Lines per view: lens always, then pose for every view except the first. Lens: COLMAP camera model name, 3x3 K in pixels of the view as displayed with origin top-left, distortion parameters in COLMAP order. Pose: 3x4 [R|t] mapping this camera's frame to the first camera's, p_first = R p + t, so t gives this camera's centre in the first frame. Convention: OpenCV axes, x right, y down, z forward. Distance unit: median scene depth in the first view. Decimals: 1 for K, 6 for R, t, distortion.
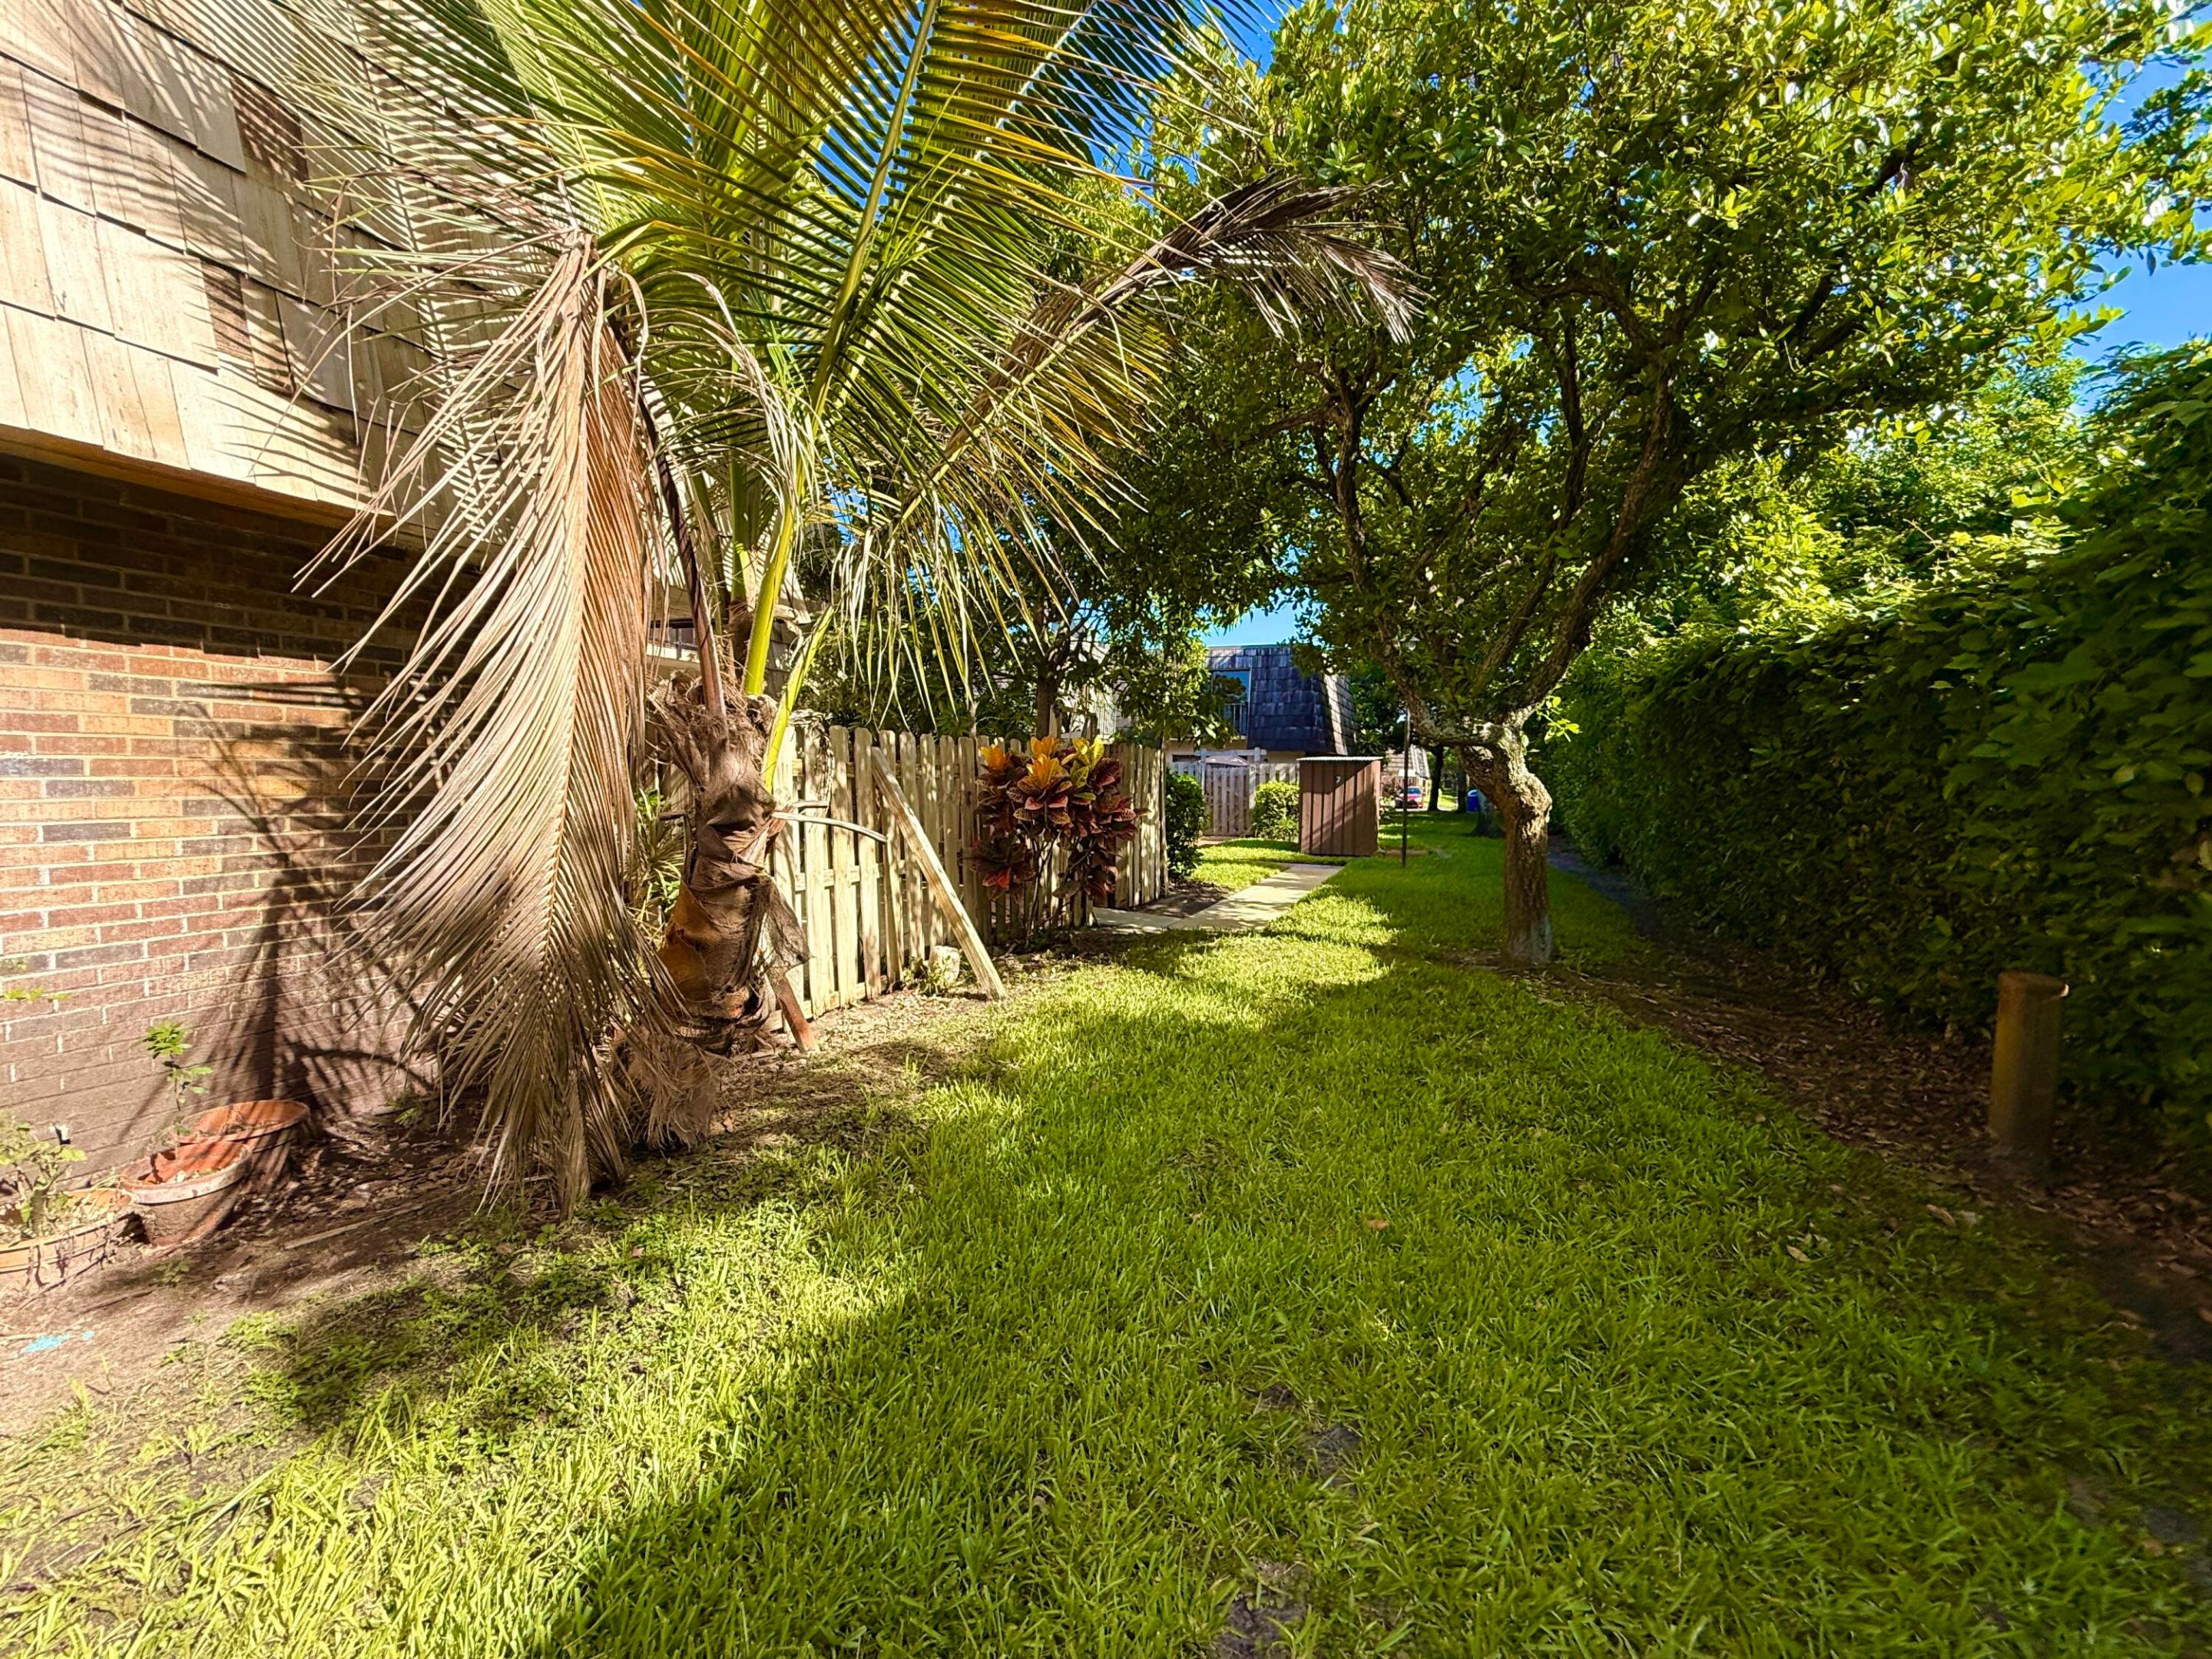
lens RADIAL K [[880.2, 0, 1096.9], [0, 880.2, 834.5], [0, 0, 1]] dist [0.000050, 0.000046]
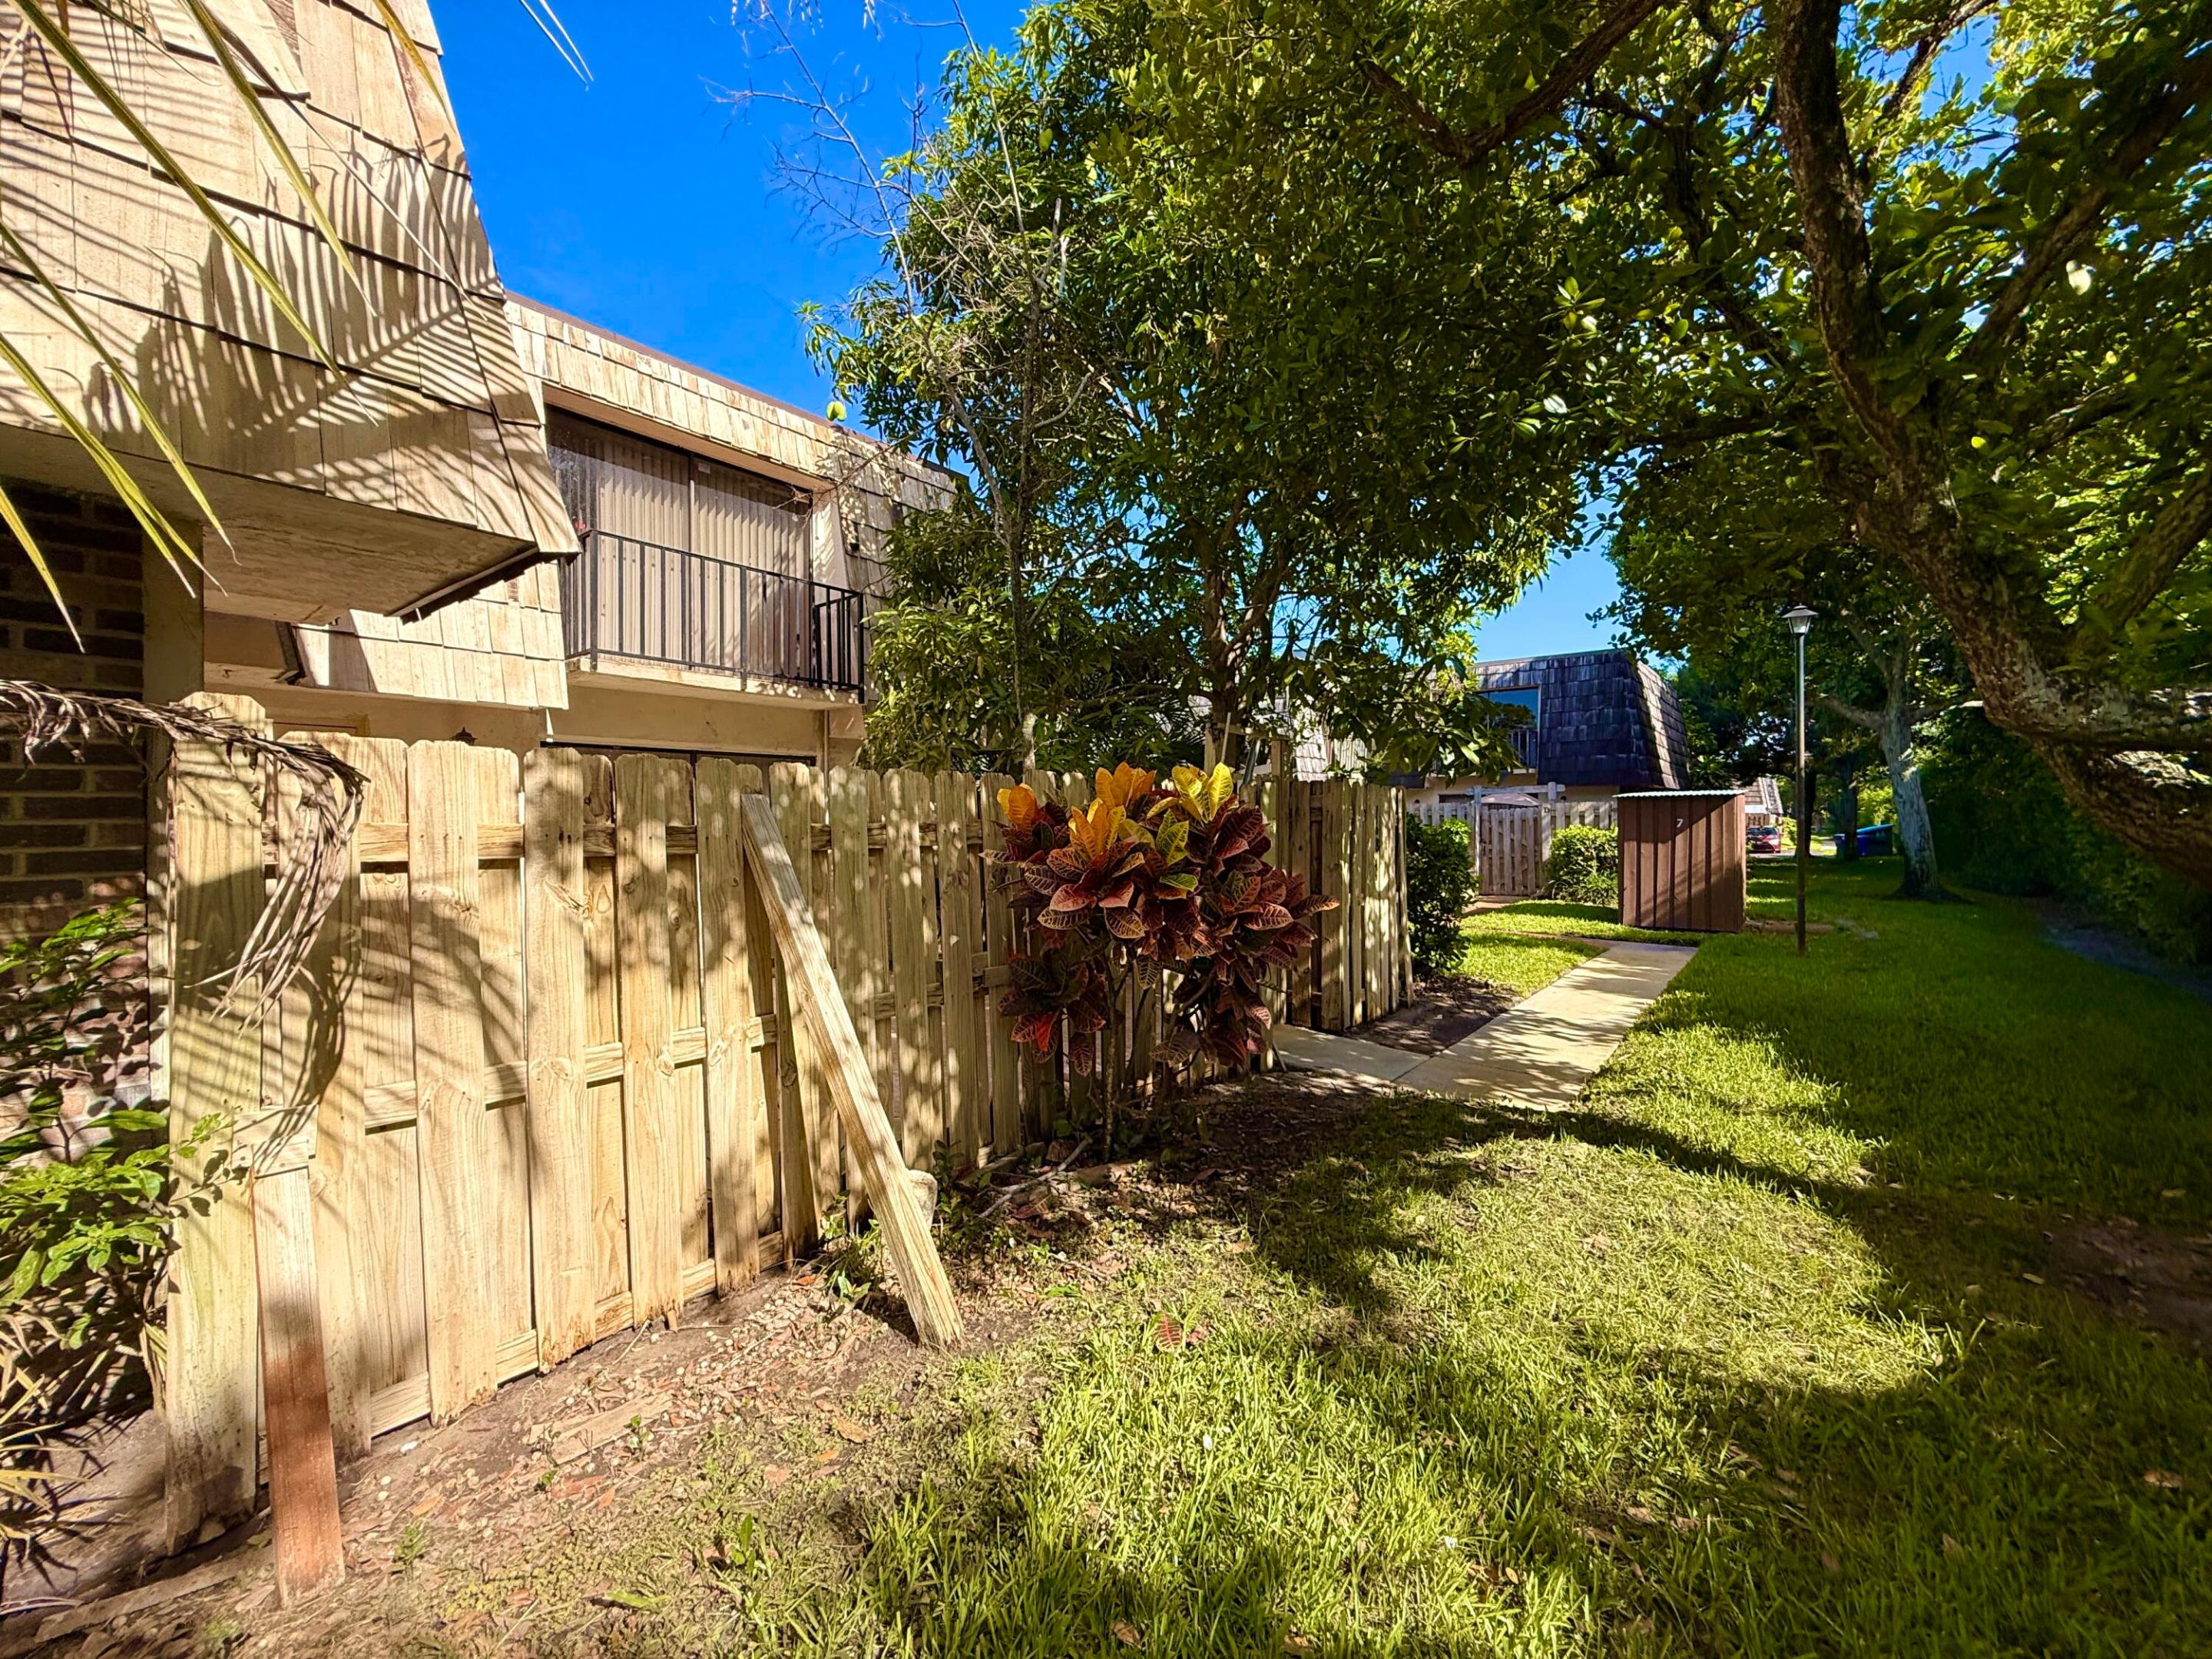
lens RADIAL K [[880.2, 0, 1102.2], [0, 880.2, 826.2], [0, 0, 1]] dist [0.000050, 0.000046]
pose [[0.957629, -0.012971, -0.287713, 0.037293], [-0.003978, 0.998294, -0.058245, -0.019223], [0.287978, 0.056922, 0.955944, 0.217302]]
